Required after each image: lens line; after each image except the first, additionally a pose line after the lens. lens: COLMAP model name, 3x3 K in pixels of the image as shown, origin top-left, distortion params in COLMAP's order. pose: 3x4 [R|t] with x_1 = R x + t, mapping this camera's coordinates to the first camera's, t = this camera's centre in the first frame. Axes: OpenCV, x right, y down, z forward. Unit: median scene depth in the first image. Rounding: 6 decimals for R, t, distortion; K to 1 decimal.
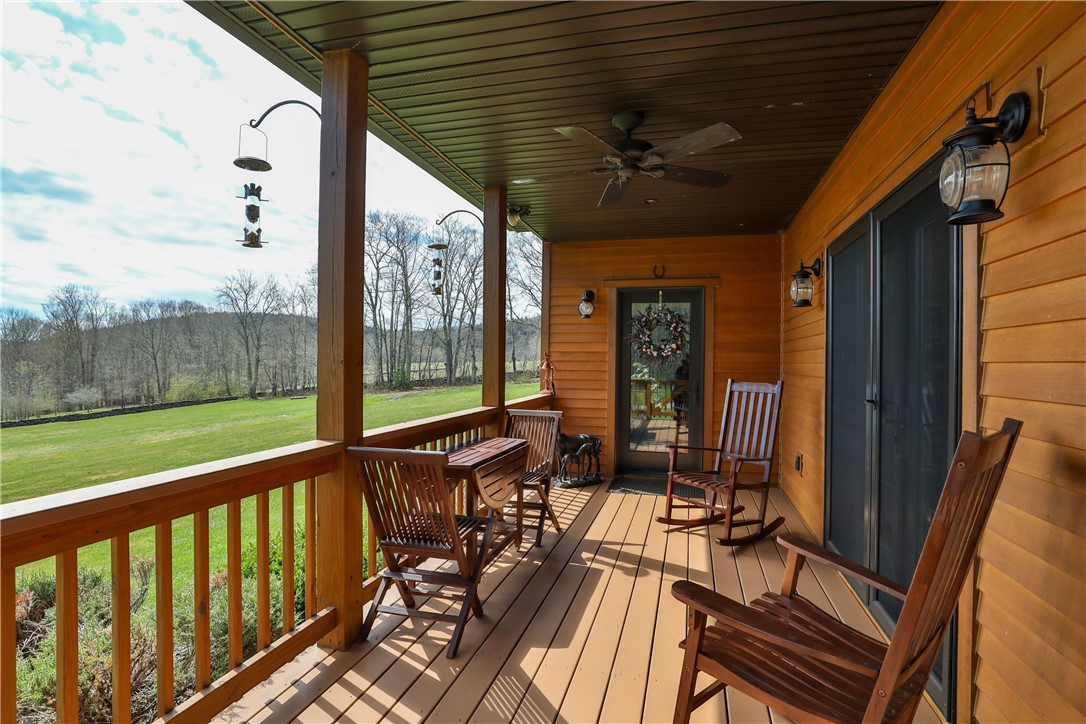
lens RADIAL K [[541.8, 0, 544.7], [0, 541.8, 362.9], [0, 0, 1]] dist [-0.001483, -0.000031]
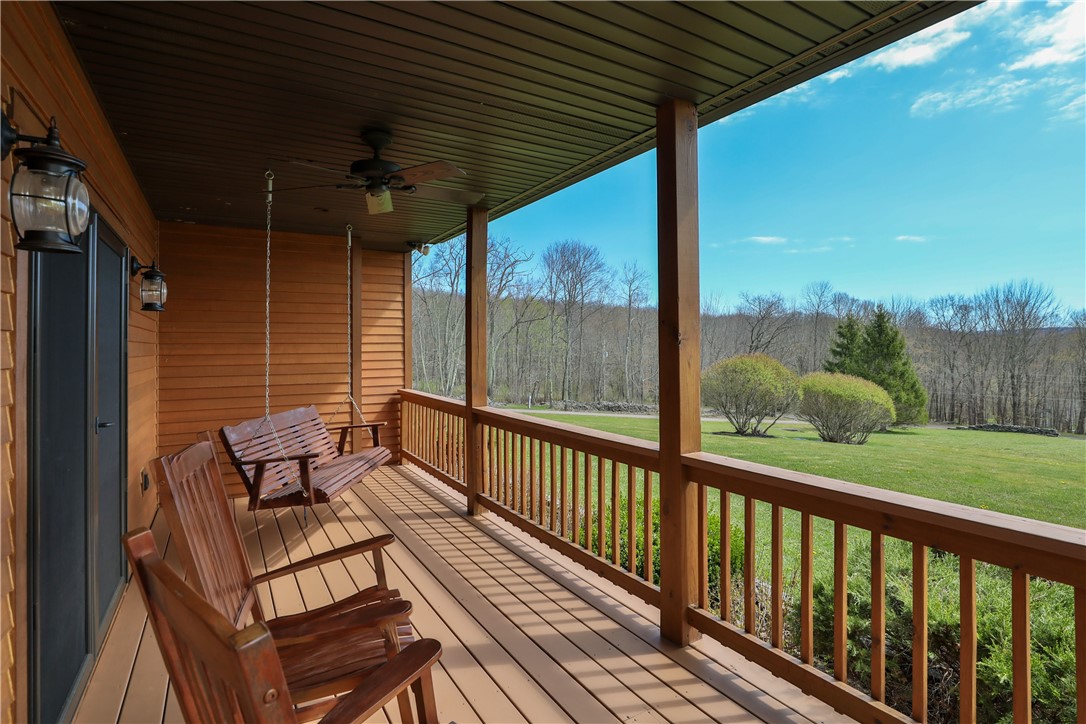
lens RADIAL K [[541.8, 0, 543.4], [0, 541.8, 357.0], [0, 0, 1]] dist [-0.001483, -0.000031]
pose [[-0.694740, -0.002468, -0.719257, 0.712029], [-0.005892, 0.999980, 0.002260, -0.068382], [0.719237, 0.005808, -0.694741, 1.732613]]
